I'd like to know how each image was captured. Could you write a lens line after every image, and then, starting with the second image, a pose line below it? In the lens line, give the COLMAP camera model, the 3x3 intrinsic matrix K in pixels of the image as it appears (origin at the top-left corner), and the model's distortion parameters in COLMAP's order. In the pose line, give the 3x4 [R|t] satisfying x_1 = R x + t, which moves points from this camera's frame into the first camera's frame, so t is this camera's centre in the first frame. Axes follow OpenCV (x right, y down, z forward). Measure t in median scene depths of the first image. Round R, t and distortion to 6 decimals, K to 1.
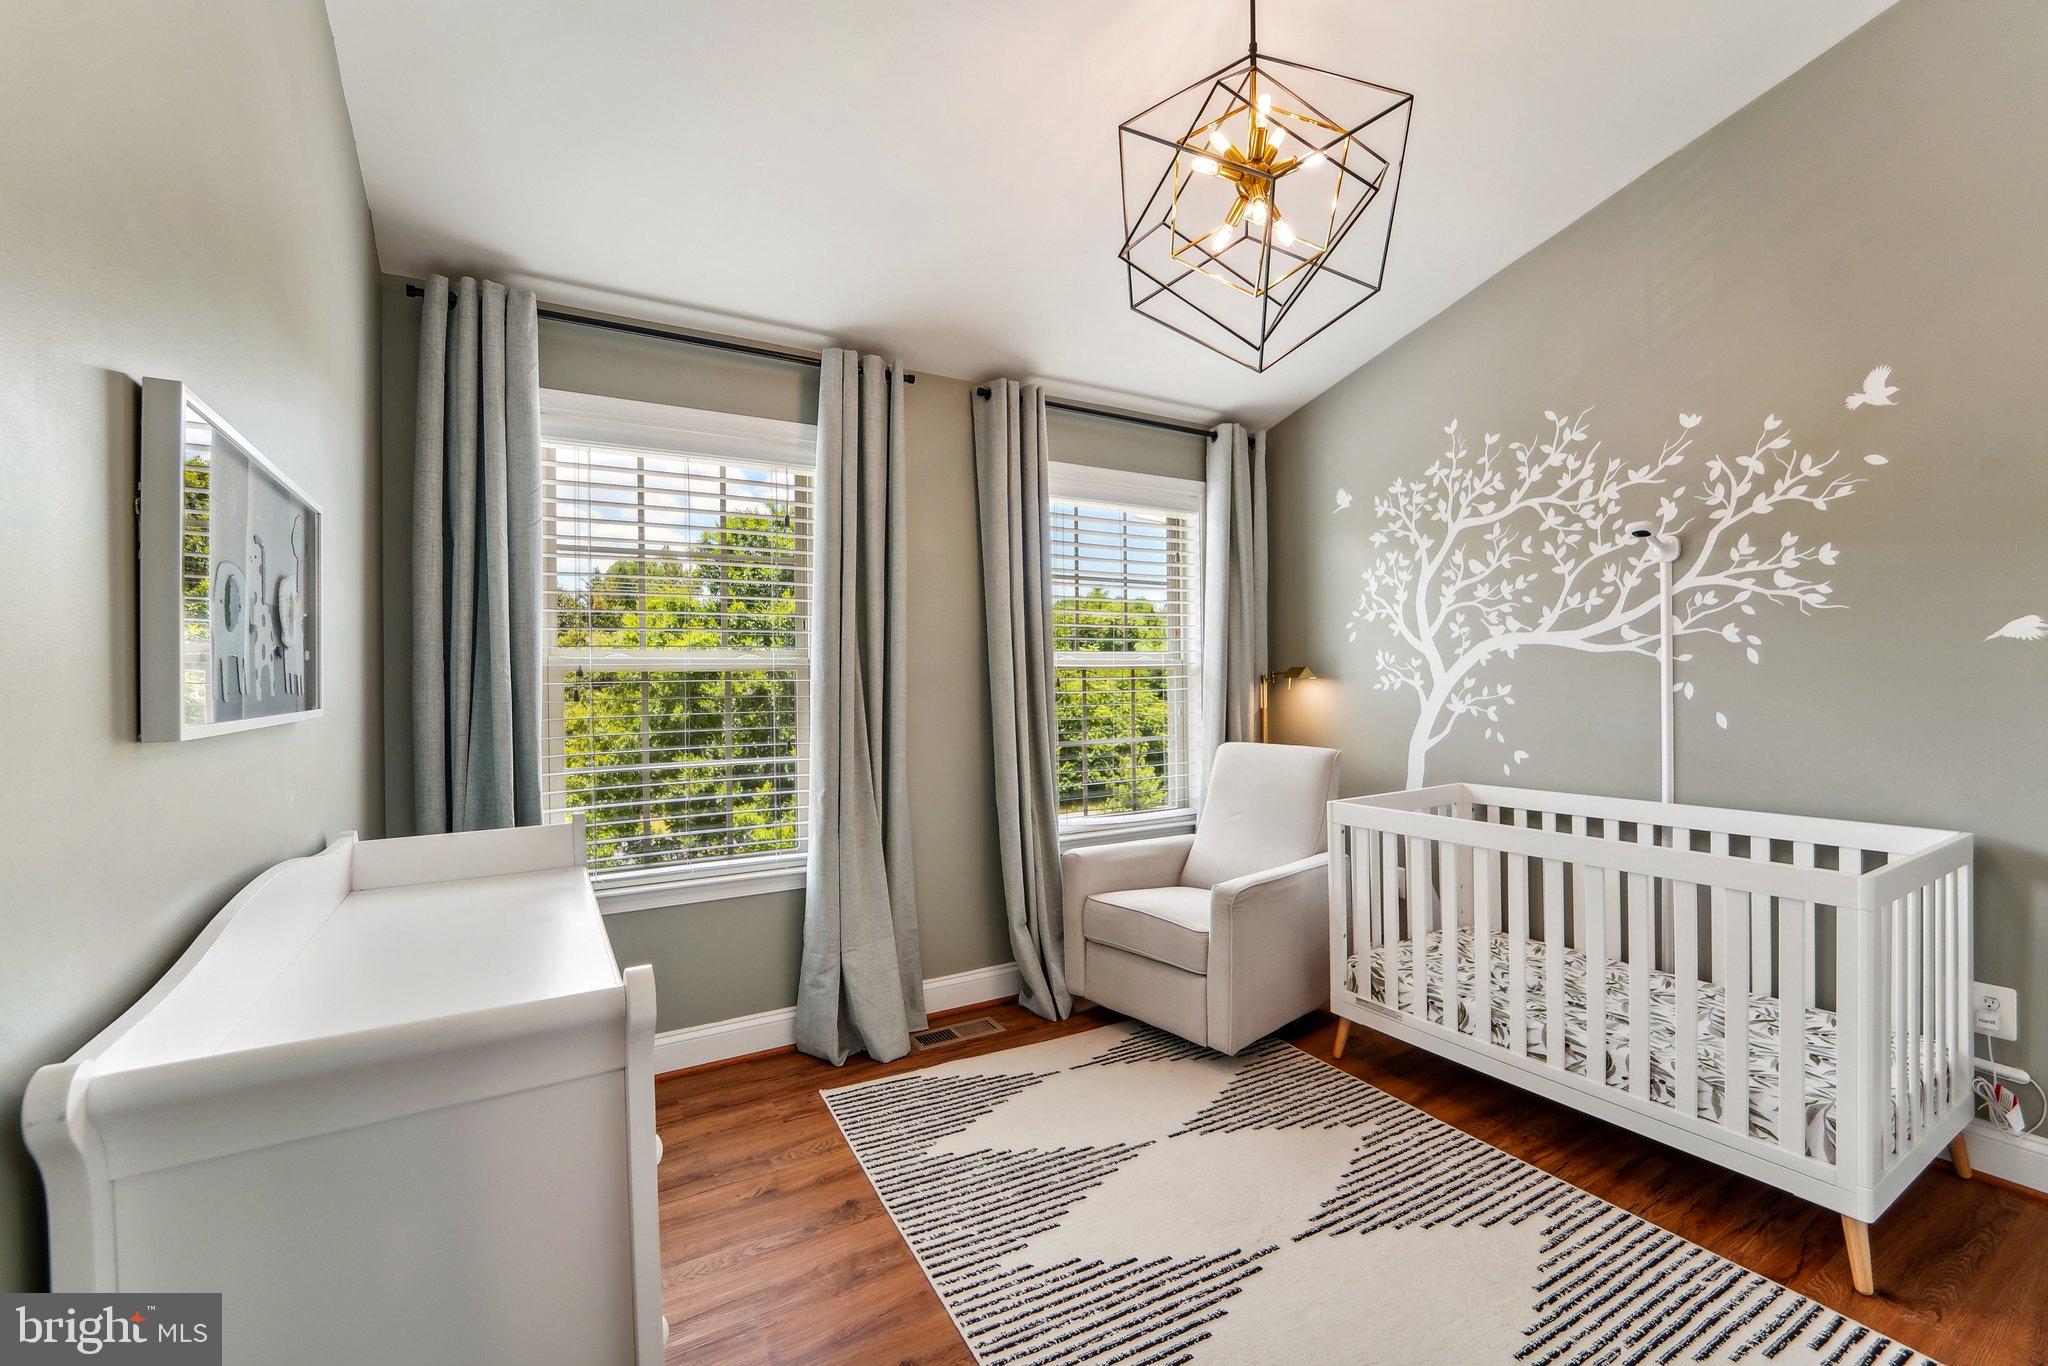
lens RADIAL K [[847.6, 0, 1036.6], [0, 847.6, 670.4], [0, 0, 1]] dist [-0.023606, 0.000803]
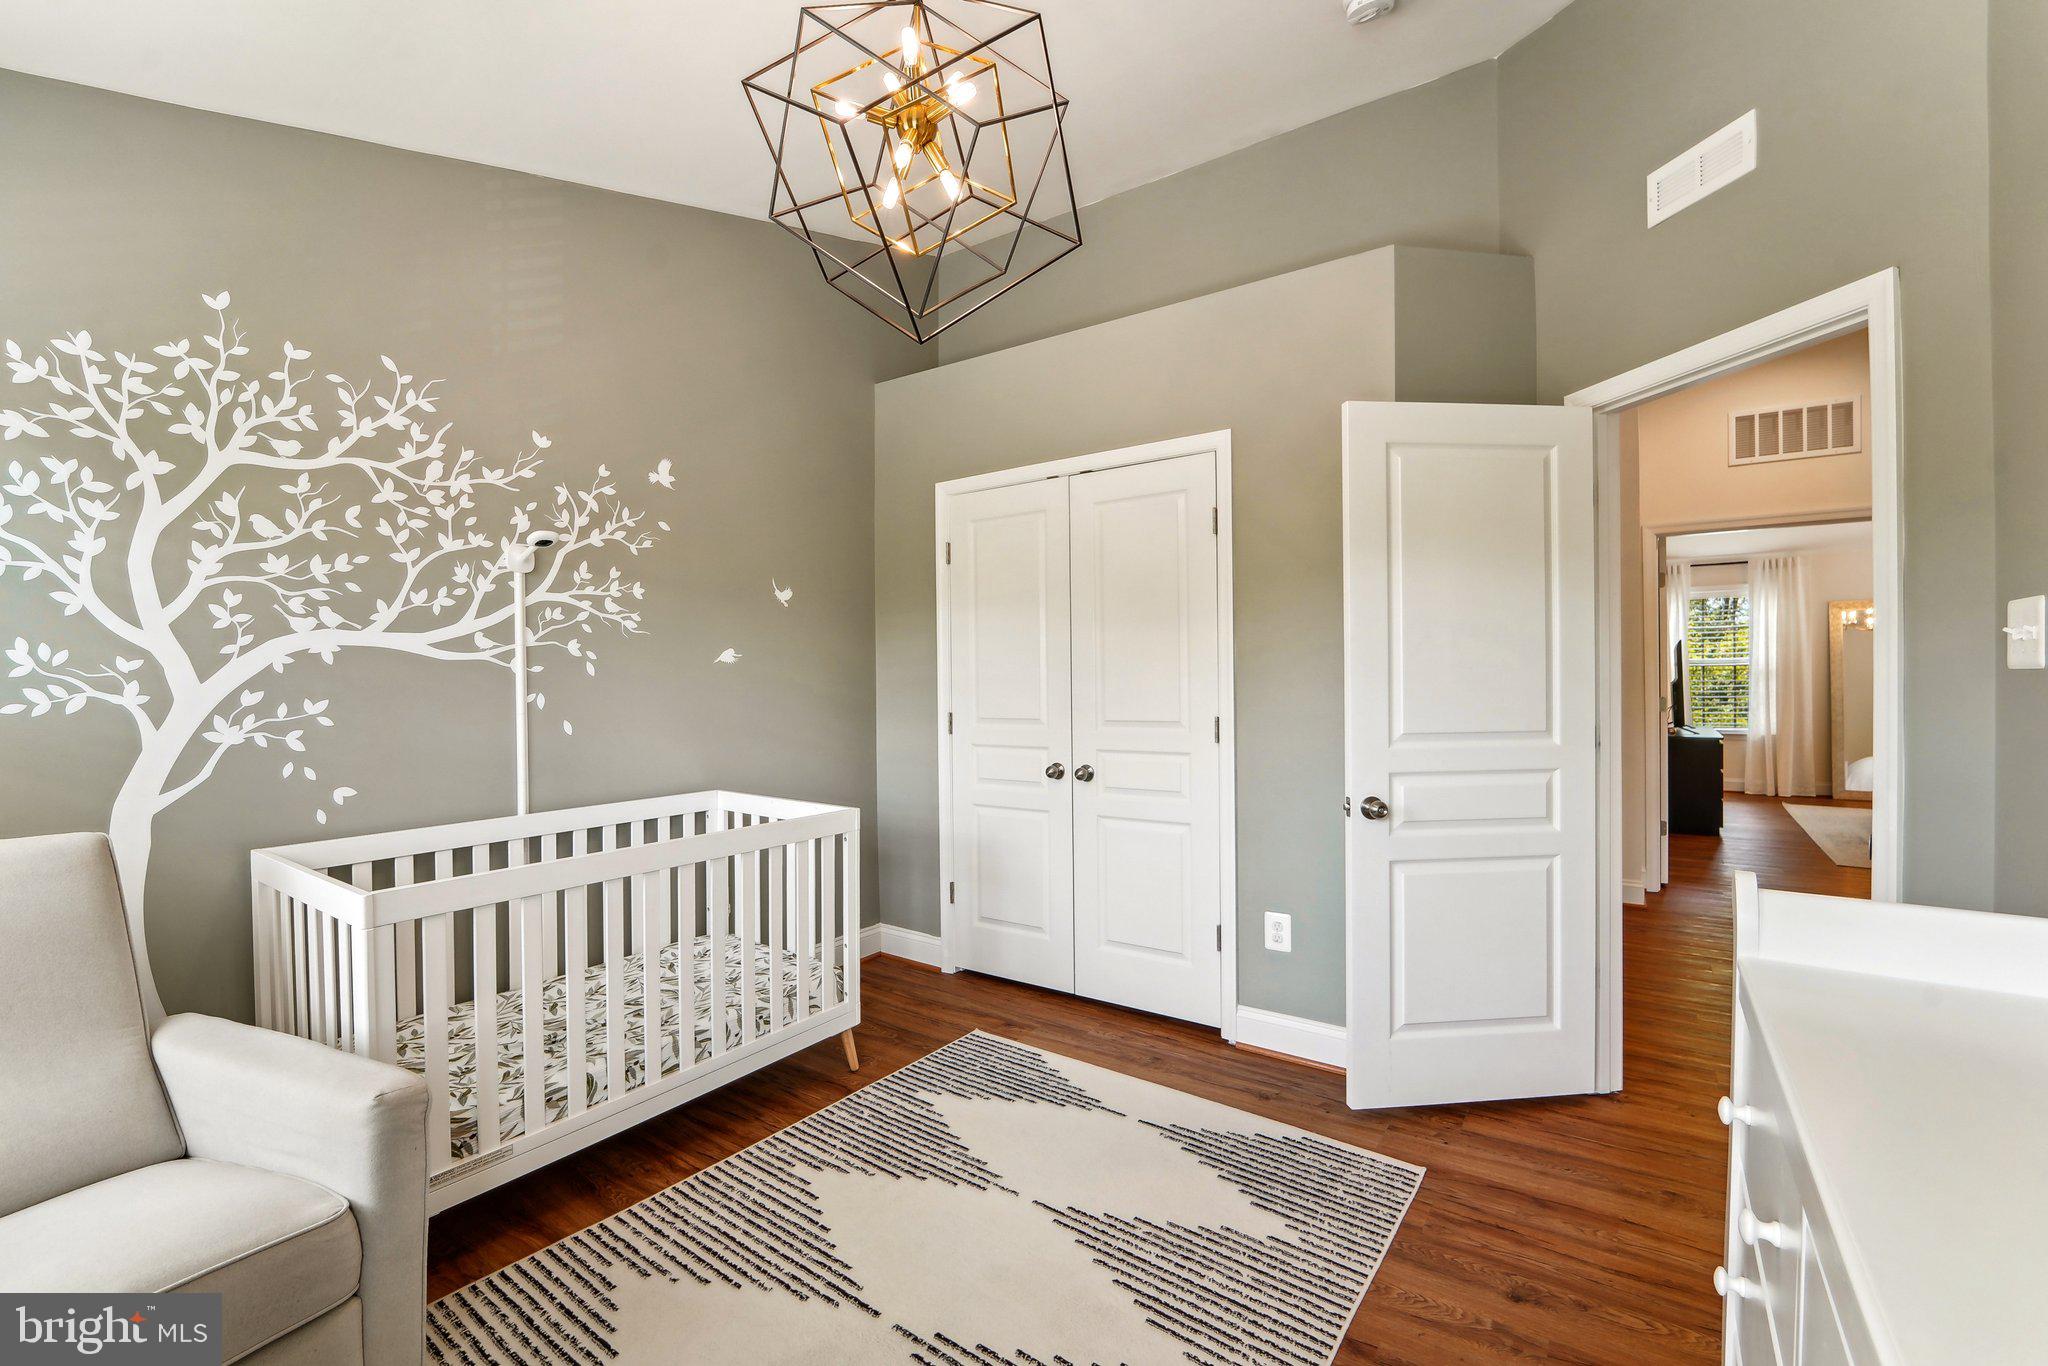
lens RADIAL K [[847.6, 0, 1036.6], [0, 847.6, 670.4], [0, 0, 1]] dist [-0.023606, 0.000803]
pose [[-0.406933, 0.018209, 0.913276, -0.370365], [-0.000676, 0.999795, -0.020235, 0.006232], [-0.913458, -0.008851, -0.406837, 0.763426]]
